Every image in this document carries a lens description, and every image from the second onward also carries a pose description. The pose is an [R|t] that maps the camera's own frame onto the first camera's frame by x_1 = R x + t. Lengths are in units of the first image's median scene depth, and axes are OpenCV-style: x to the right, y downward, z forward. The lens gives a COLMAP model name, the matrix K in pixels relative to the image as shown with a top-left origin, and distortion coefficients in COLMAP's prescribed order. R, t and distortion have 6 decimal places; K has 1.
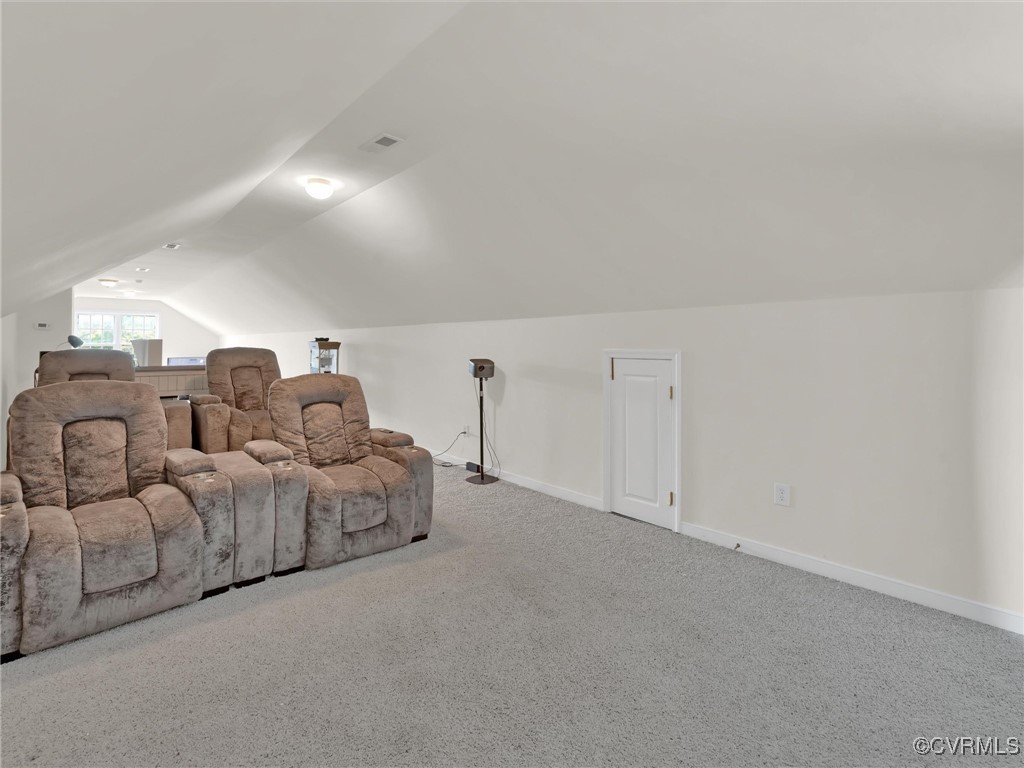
lens RADIAL K [[478.8, 0, 506.9], [0, 478.8, 365.3], [0, 0, 1]] dist [-0.028698, -0.000117]
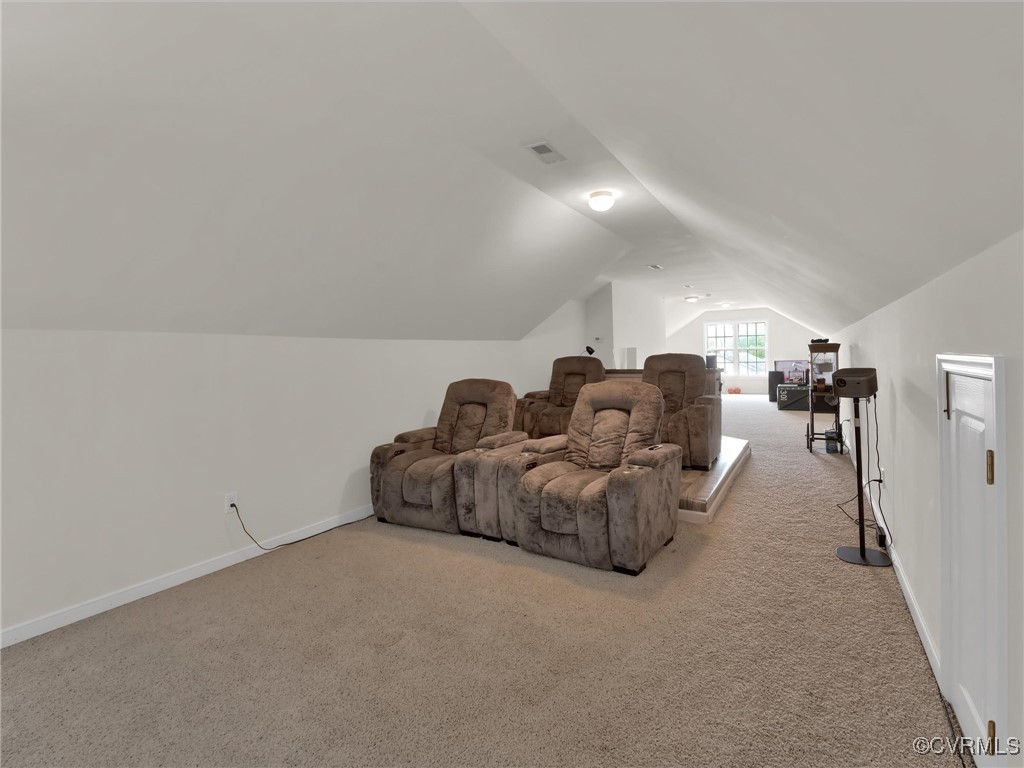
lens RADIAL K [[473.9, 0, 506.4], [0, 473.9, 380.2], [0, 0, 1]] dist [-0.027409, 0.000545]
pose [[0.319560, 0.040650, -0.946694, 0.517306], [-0.013720, 0.999173, 0.038272, -0.019811], [0.947467, 0.000758, 0.319853, 0.471054]]
